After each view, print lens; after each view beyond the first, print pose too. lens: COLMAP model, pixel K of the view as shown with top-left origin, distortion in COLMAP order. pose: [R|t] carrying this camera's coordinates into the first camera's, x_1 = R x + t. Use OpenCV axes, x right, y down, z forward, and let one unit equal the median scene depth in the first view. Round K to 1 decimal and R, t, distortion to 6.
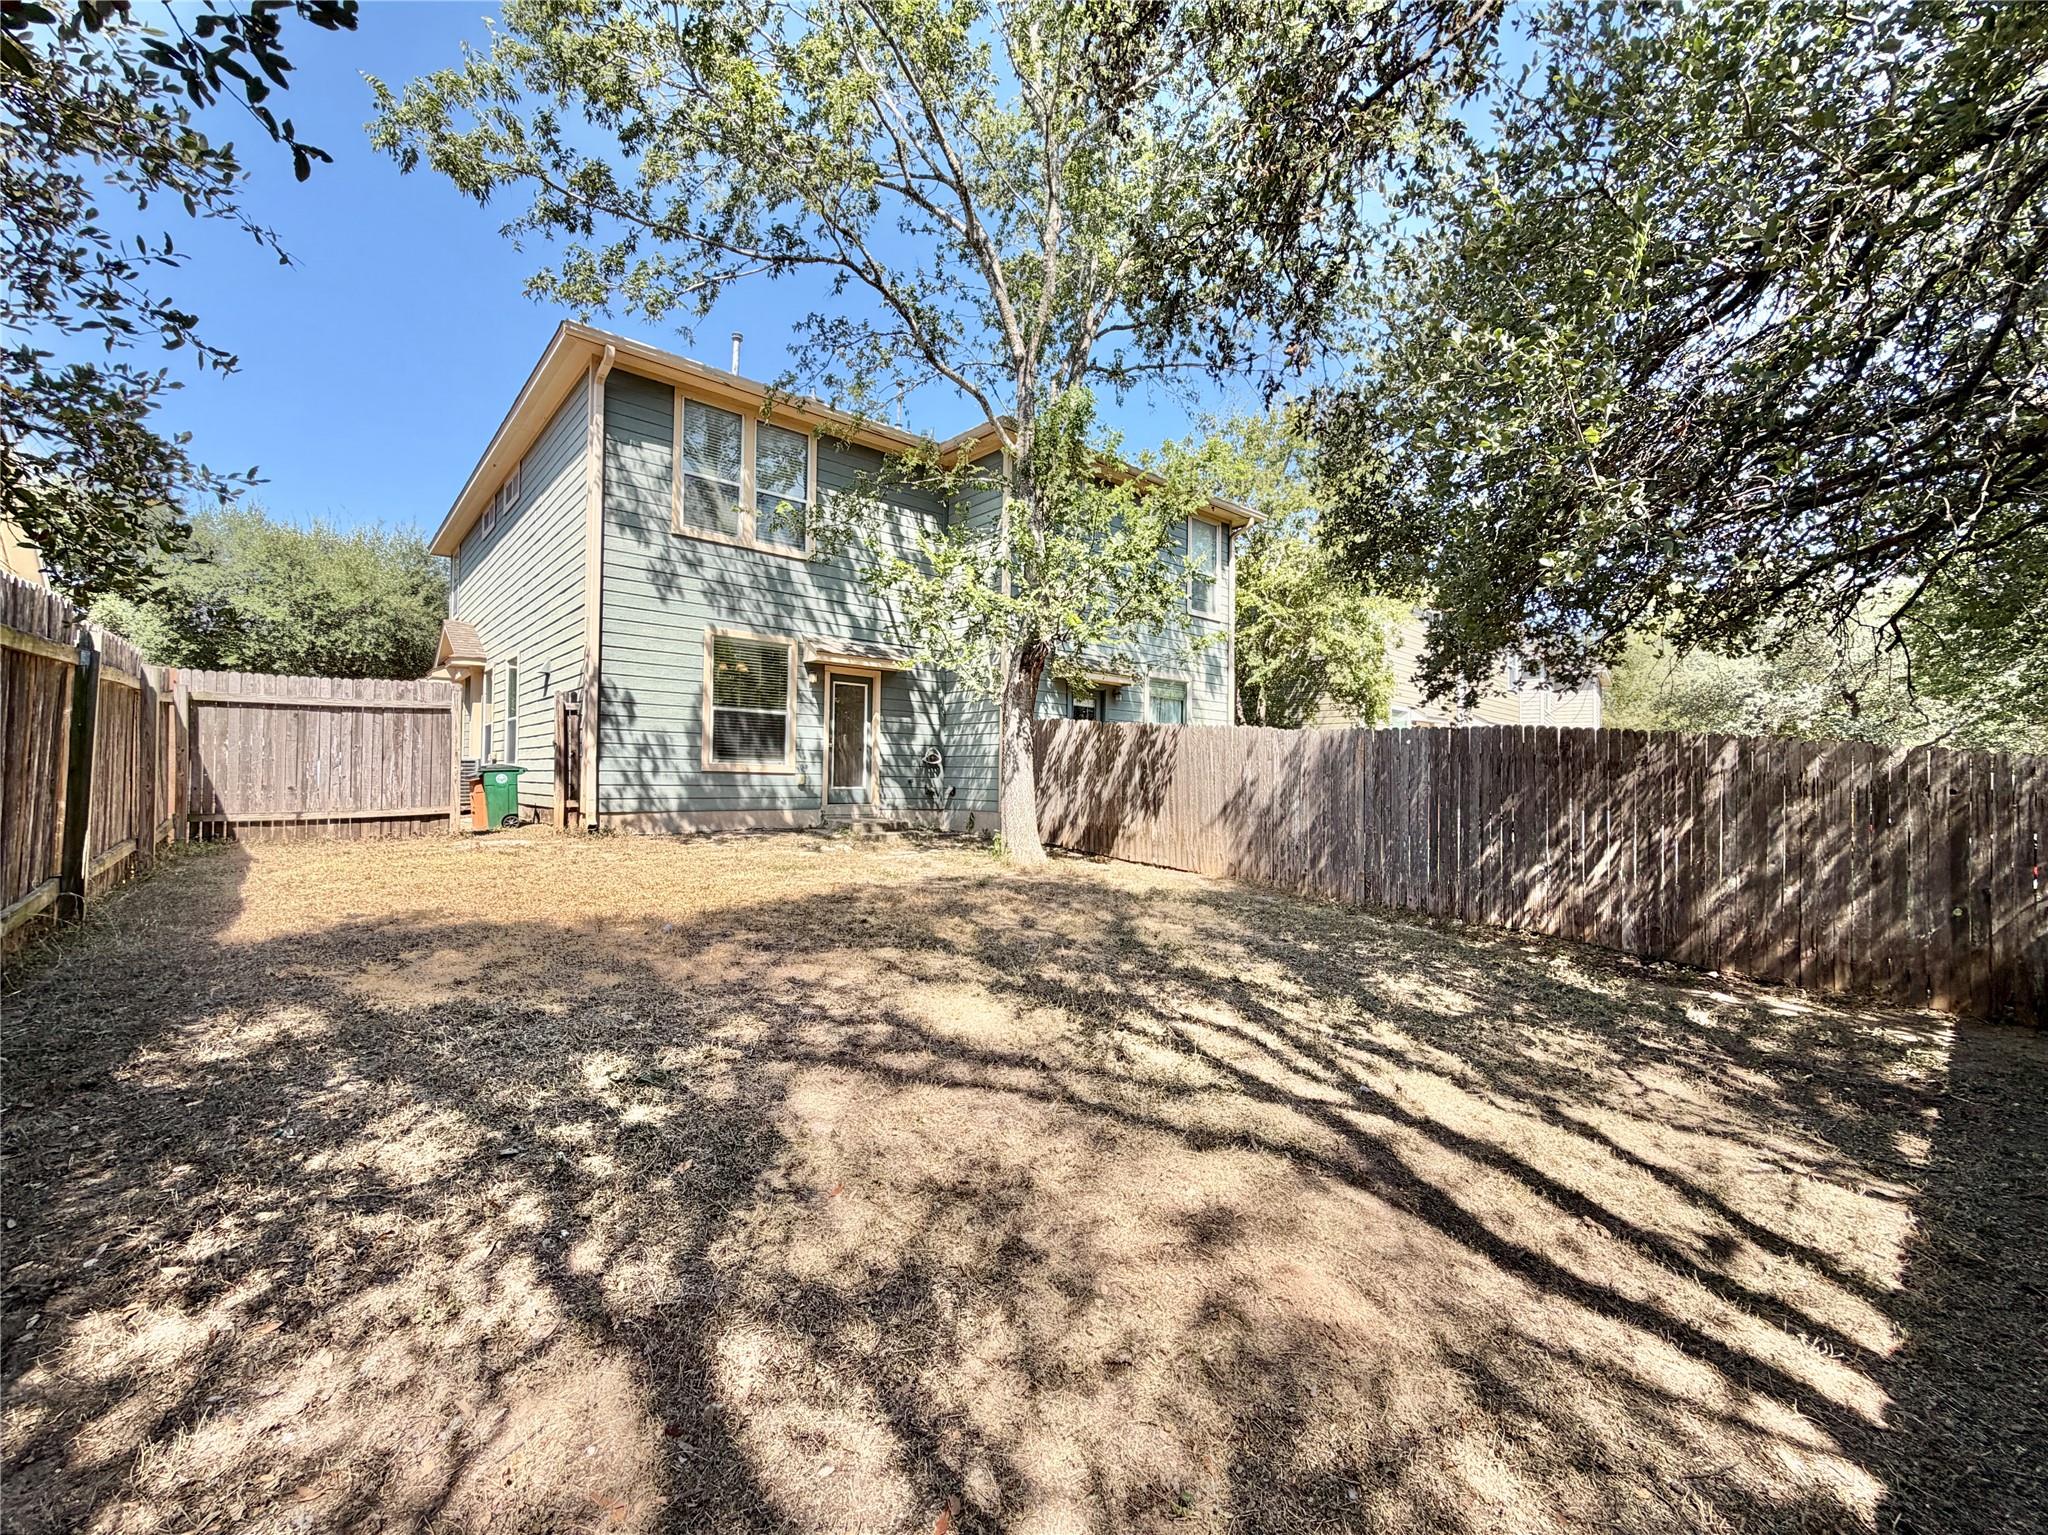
lens RADIAL K [[813.6, 0, 1021.0], [0, 813.6, 768.5], [0, 0, 1]] dist [-0.000634, 0.000268]
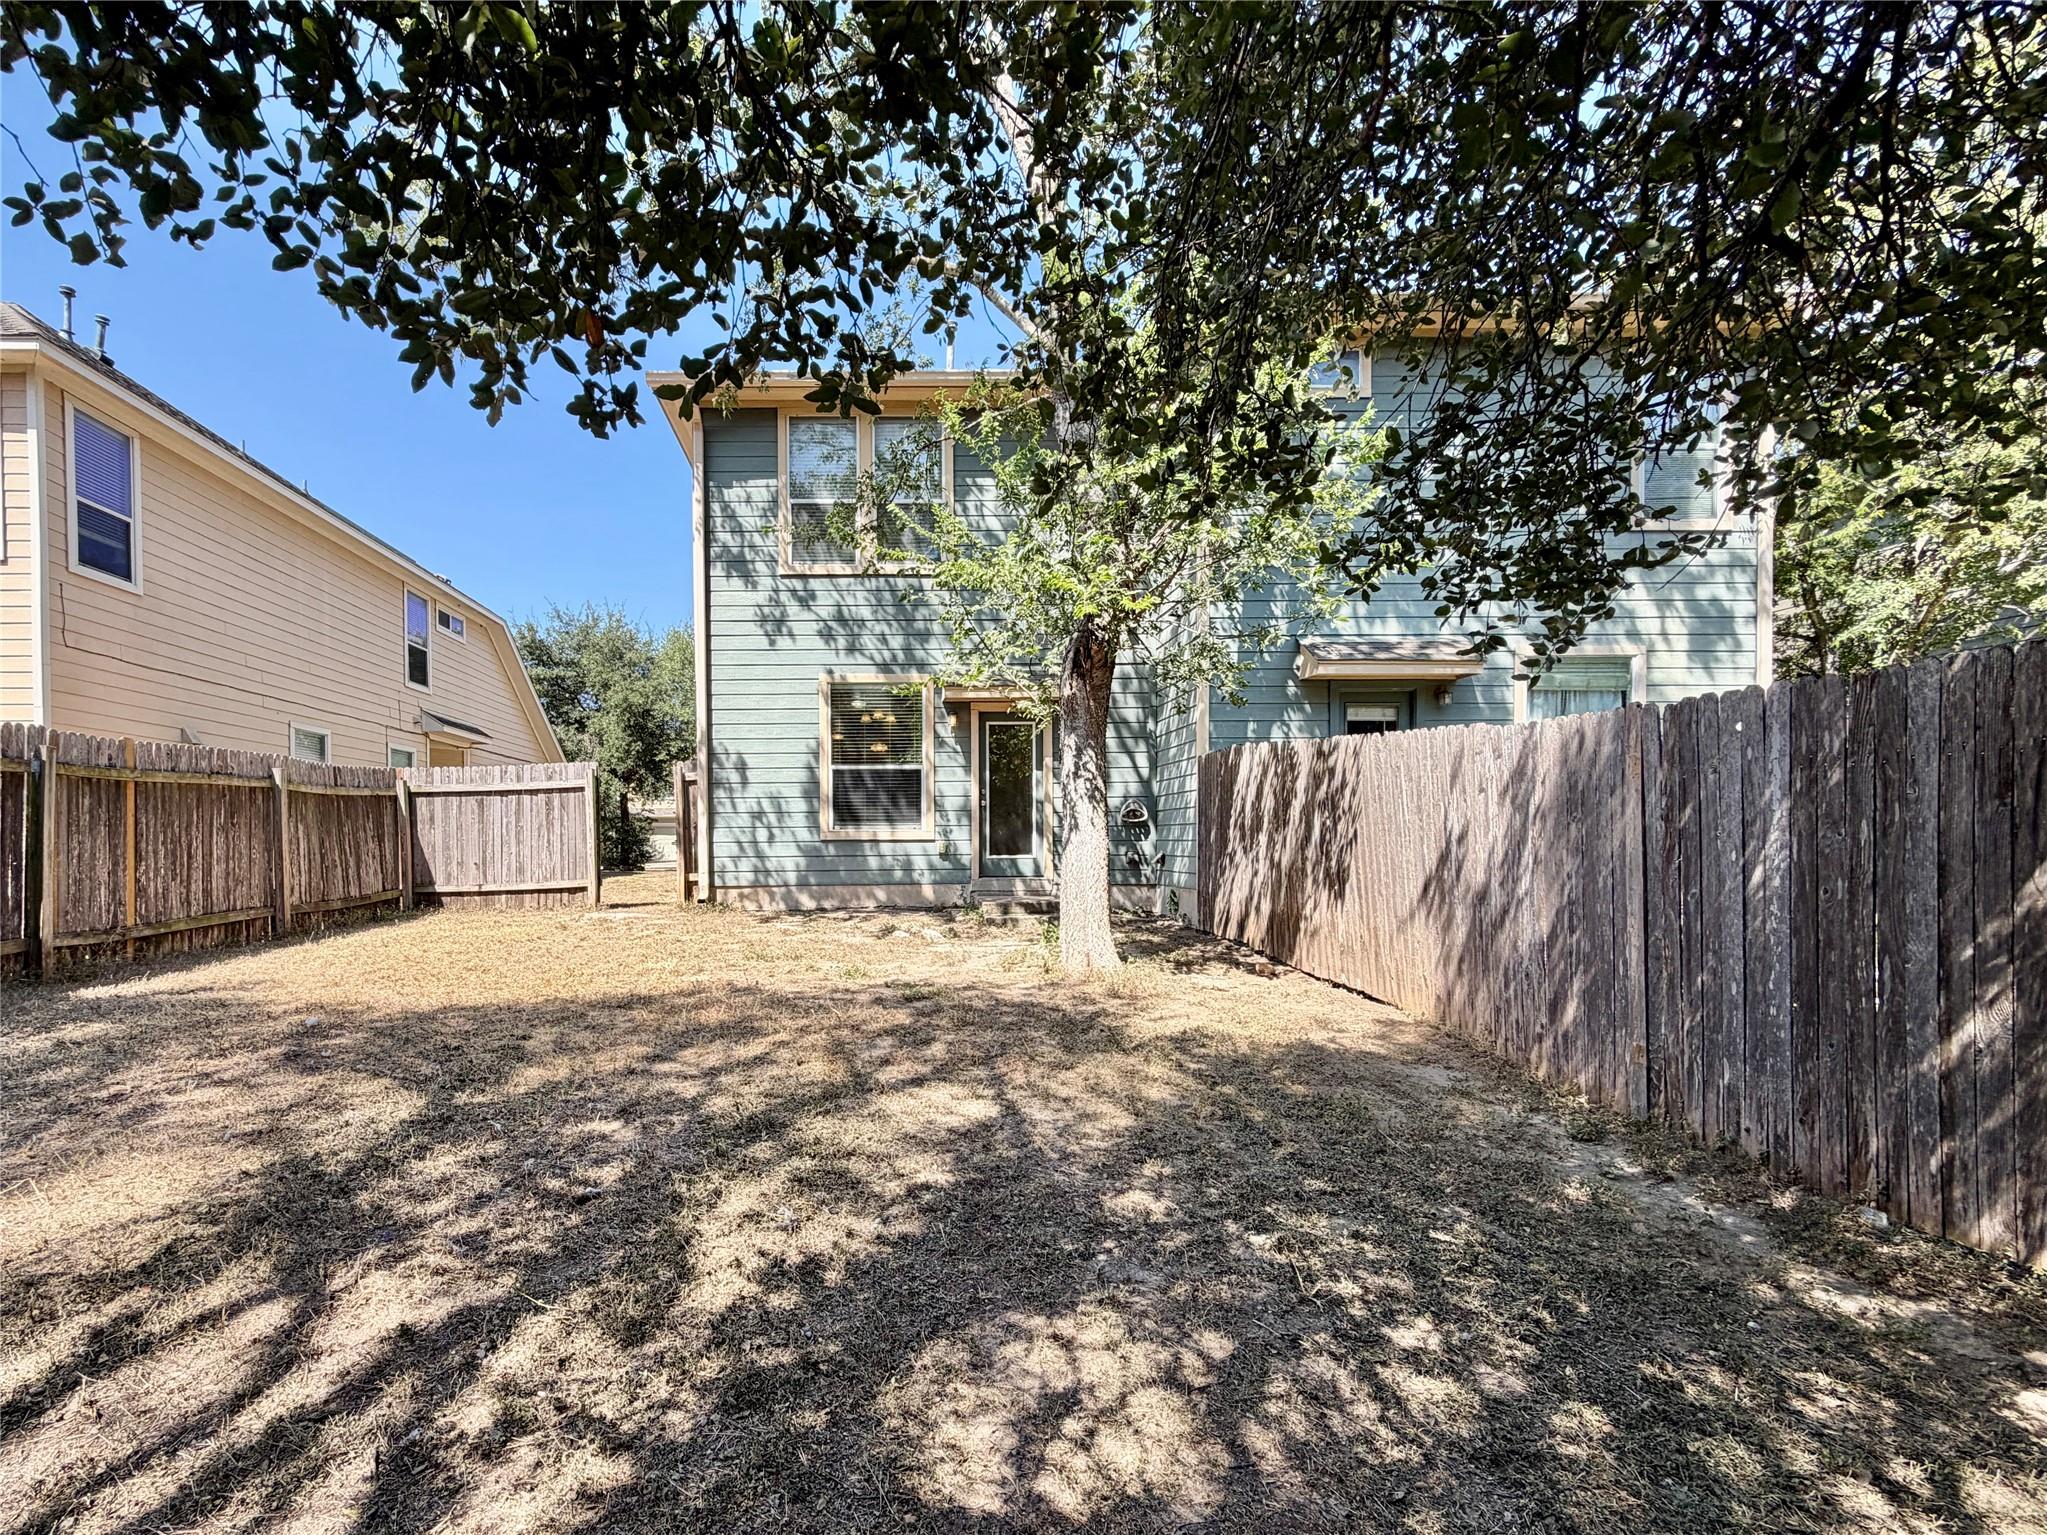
lens RADIAL K [[893.4, 0, 1023.2], [0, 893.4, 893.6], [0, 0, 1]] dist [-0.004073, -0.000261]
pose [[0.787148, 0.014617, -0.616592, 0.375632], [0.028759, 0.997762, 0.060367, 0.009522], [0.616094, -0.065251, 0.784965, 0.367188]]
